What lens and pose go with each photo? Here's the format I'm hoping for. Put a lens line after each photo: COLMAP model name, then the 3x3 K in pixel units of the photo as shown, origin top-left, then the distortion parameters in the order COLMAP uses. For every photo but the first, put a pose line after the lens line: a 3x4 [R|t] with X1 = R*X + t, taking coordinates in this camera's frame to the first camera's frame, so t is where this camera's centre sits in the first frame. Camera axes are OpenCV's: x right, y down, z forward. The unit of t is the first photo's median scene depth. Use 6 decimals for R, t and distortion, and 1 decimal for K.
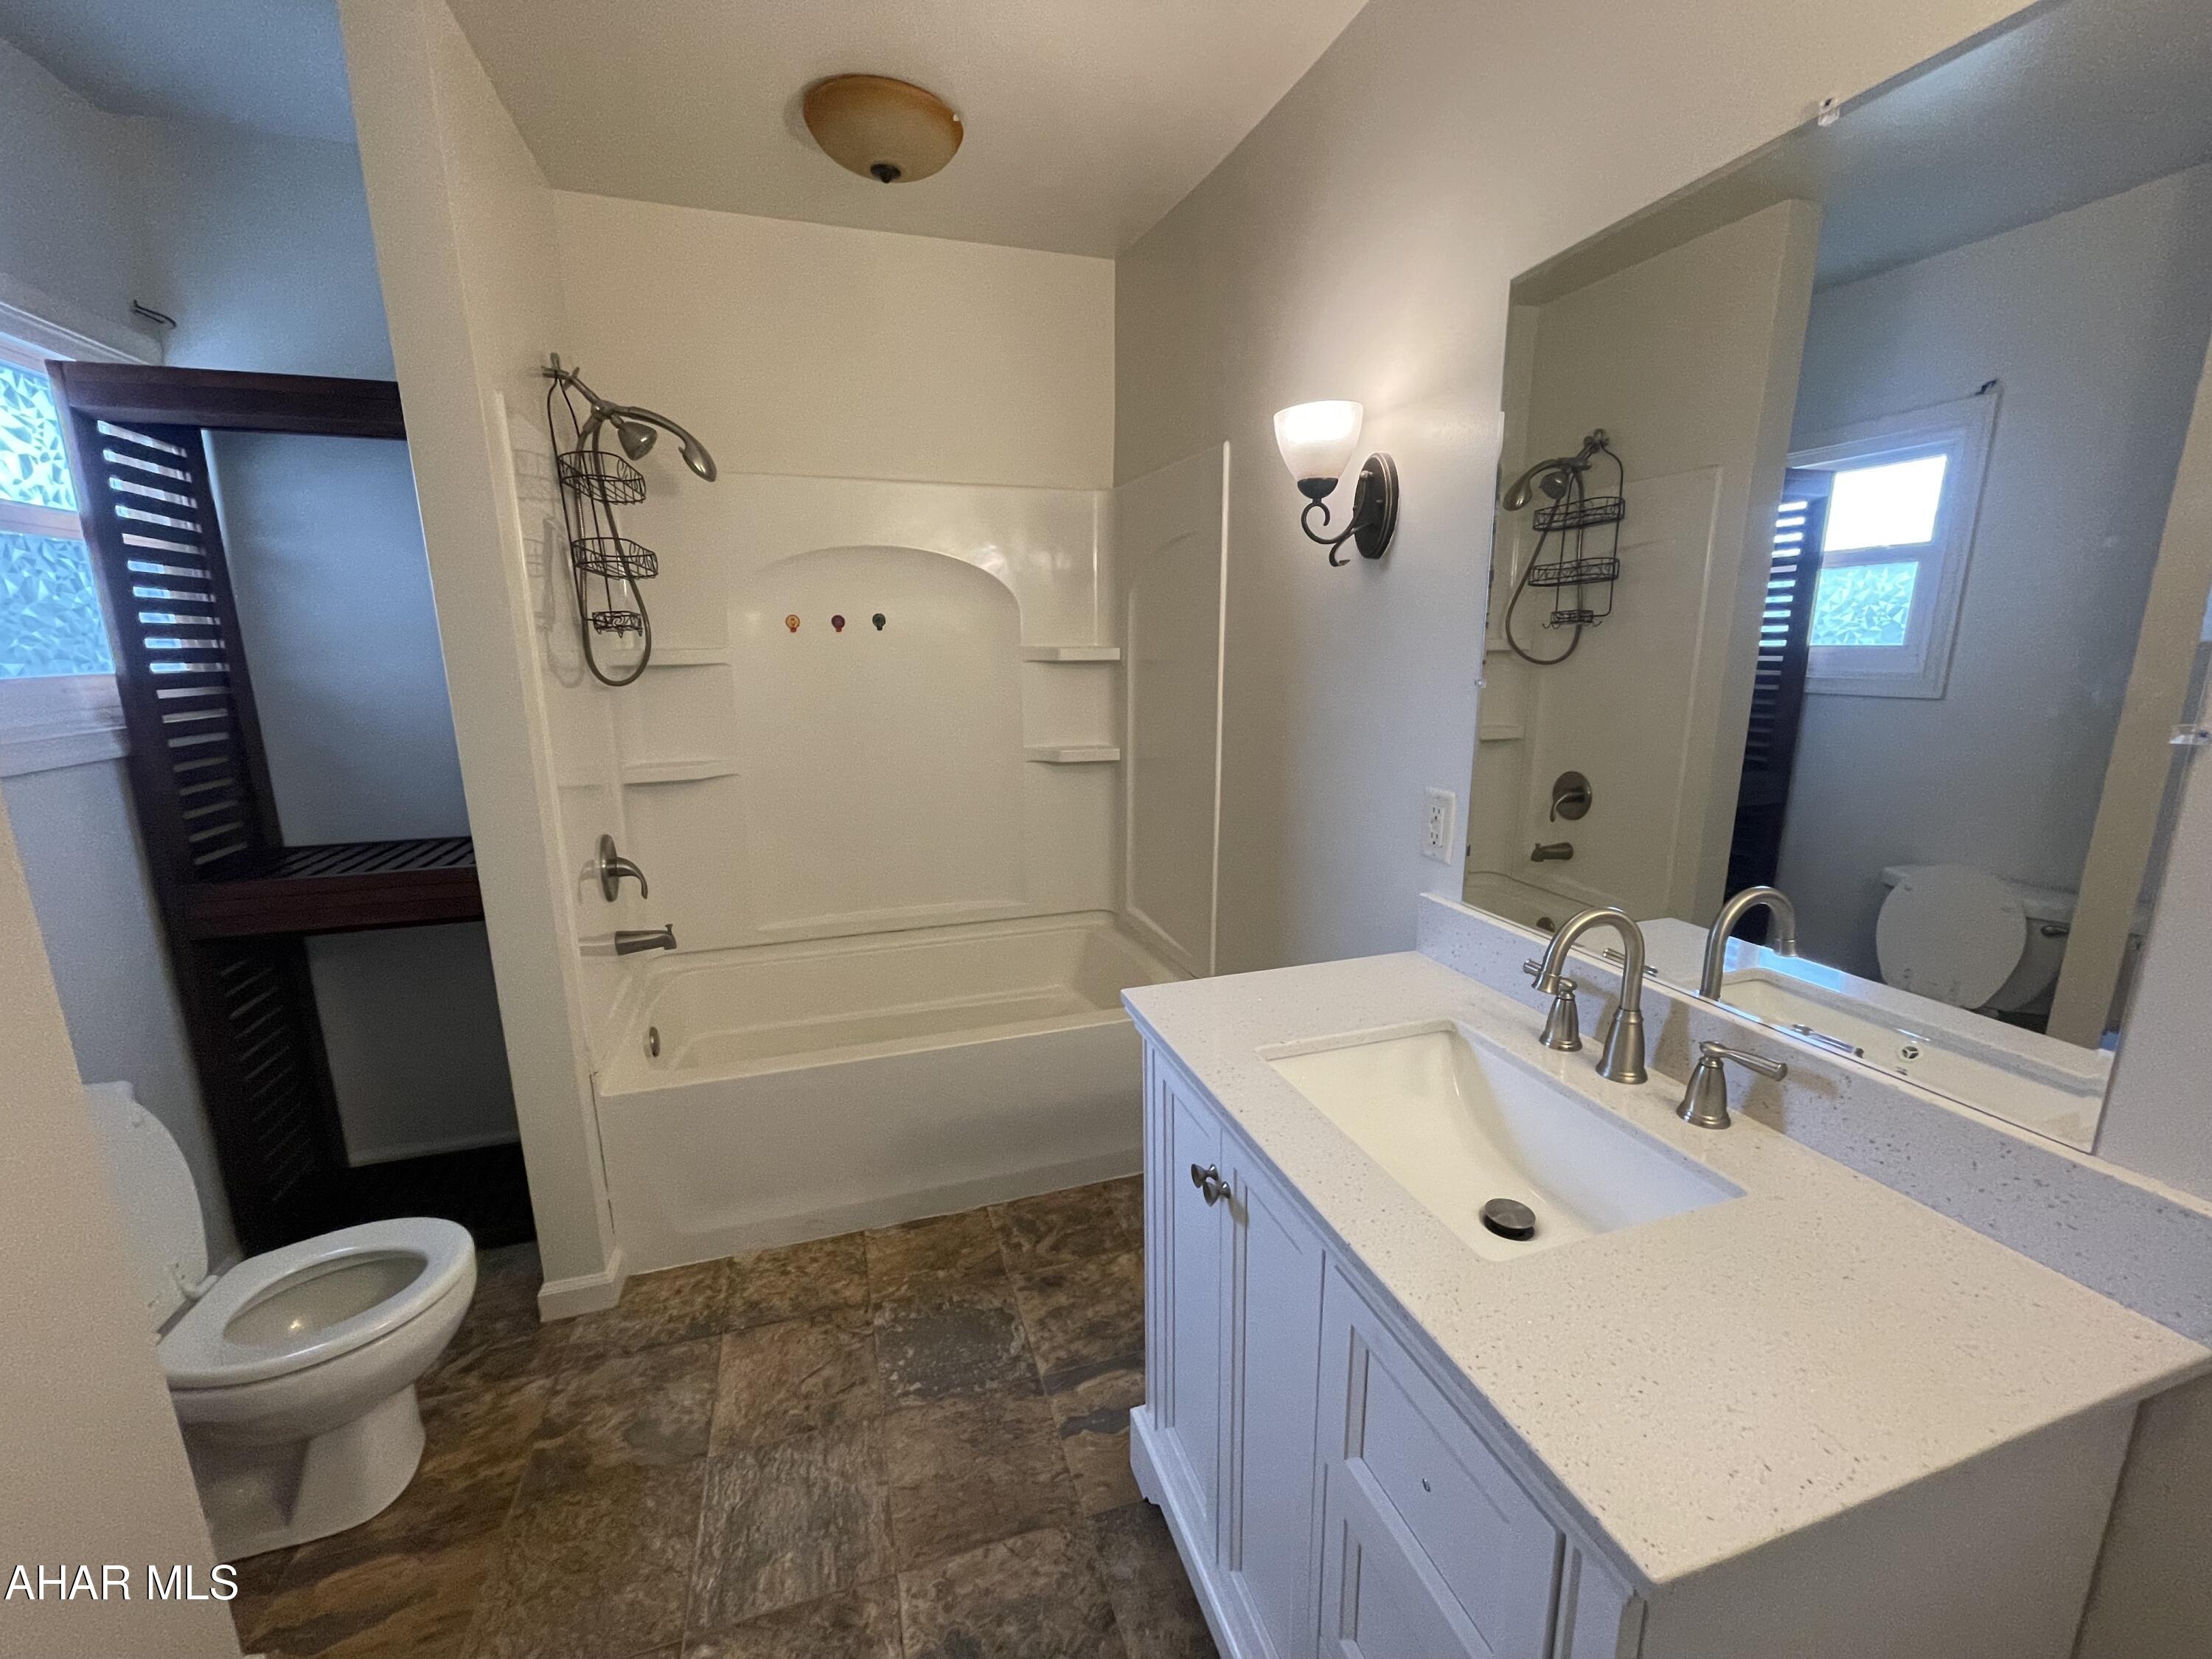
lens RADIAL K [[892.4, 0, 1097.6], [0, 892.4, 833.7], [0, 0, 1]] dist [-0.003012, -0.000027]
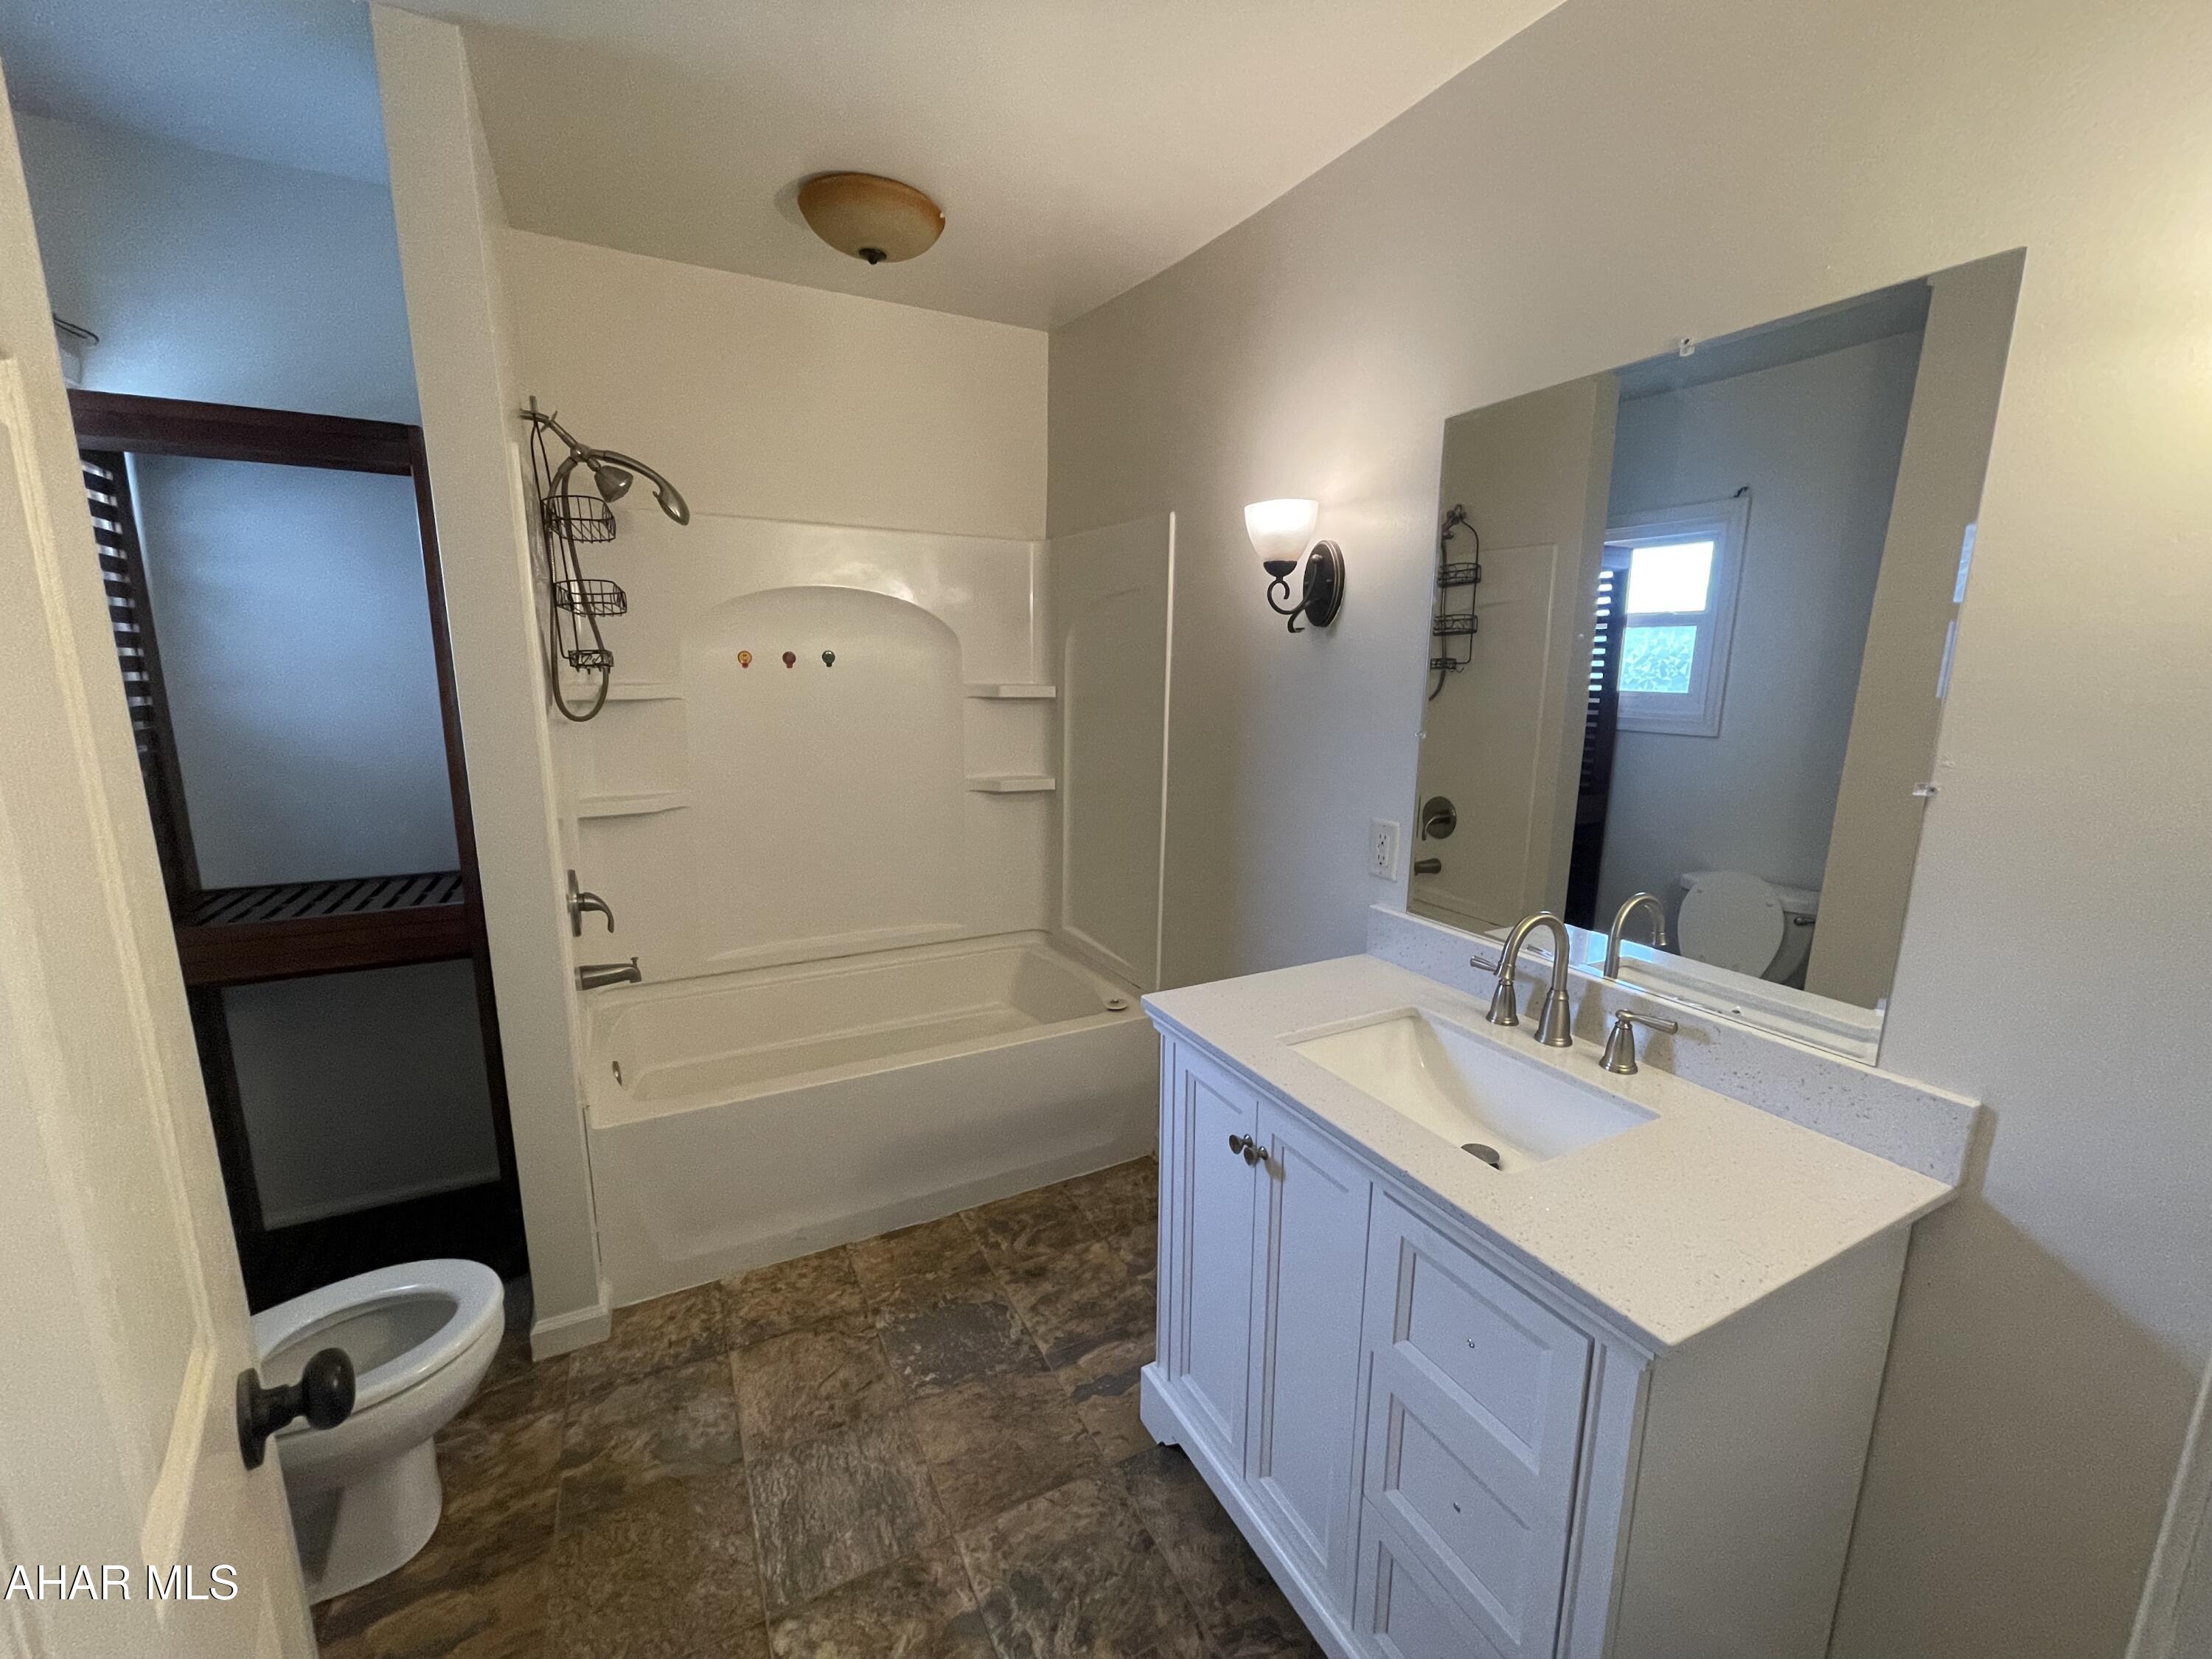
lens RADIAL K [[892.4, 0, 1097.6], [0, 892.4, 833.7], [0, 0, 1]] dist [-0.003012, -0.000027]
pose [[0.985305, -0.014345, 0.170200, -0.179612], [0.018078, 0.999628, -0.020407, -0.010804], [-0.169844, 0.023184, 0.985198, -0.112233]]
